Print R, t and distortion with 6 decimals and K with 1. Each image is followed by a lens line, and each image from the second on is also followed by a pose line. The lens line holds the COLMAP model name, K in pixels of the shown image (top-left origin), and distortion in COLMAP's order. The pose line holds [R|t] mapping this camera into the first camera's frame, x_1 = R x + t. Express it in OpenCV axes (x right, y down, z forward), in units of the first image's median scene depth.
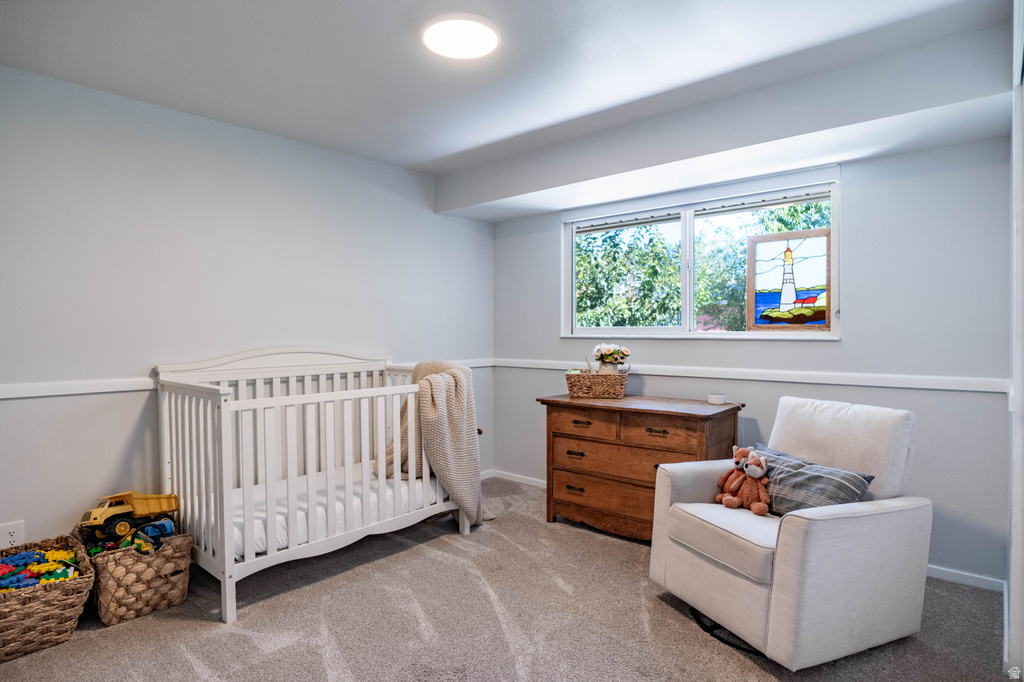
lens RADIAL K [[550.8, 0, 514.1], [0, 550.8, 339.1], [0, 0, 1]] dist [-0.035307, 0.007309]
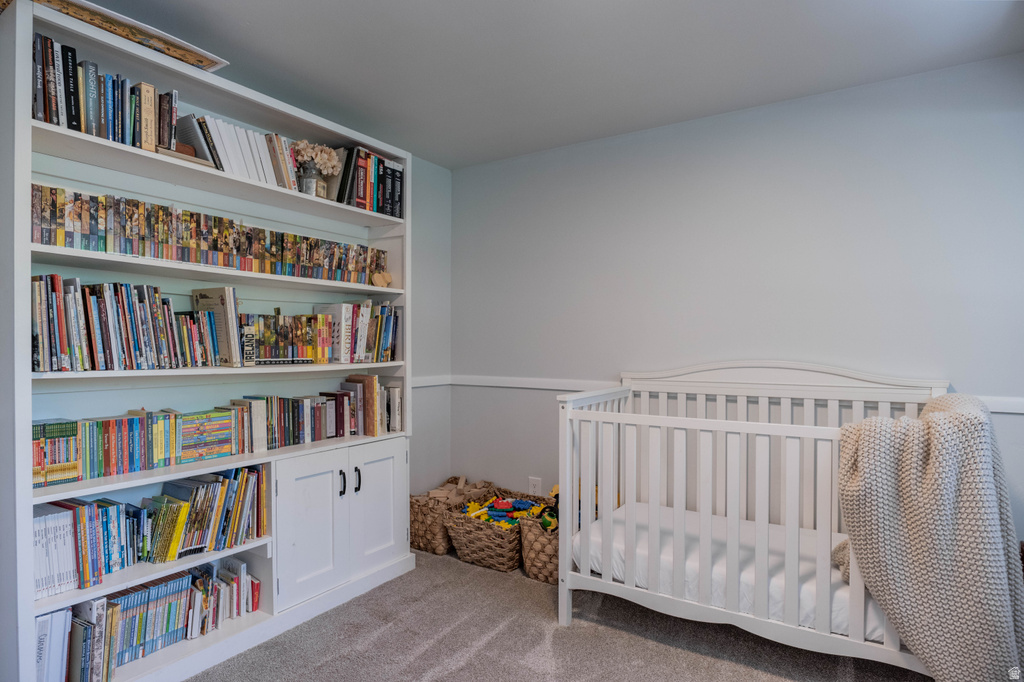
lens RADIAL K [[550.8, 0, 513.2], [0, 550.8, 349.0], [0, 0, 1]] dist [-0.035307, 0.007309]
pose [[0.152267, 0.006716, -0.988317, 0.457547], [-0.020719, 0.999779, 0.003602, 0.000106], [0.988122, 0.019928, 0.152372, 0.704613]]
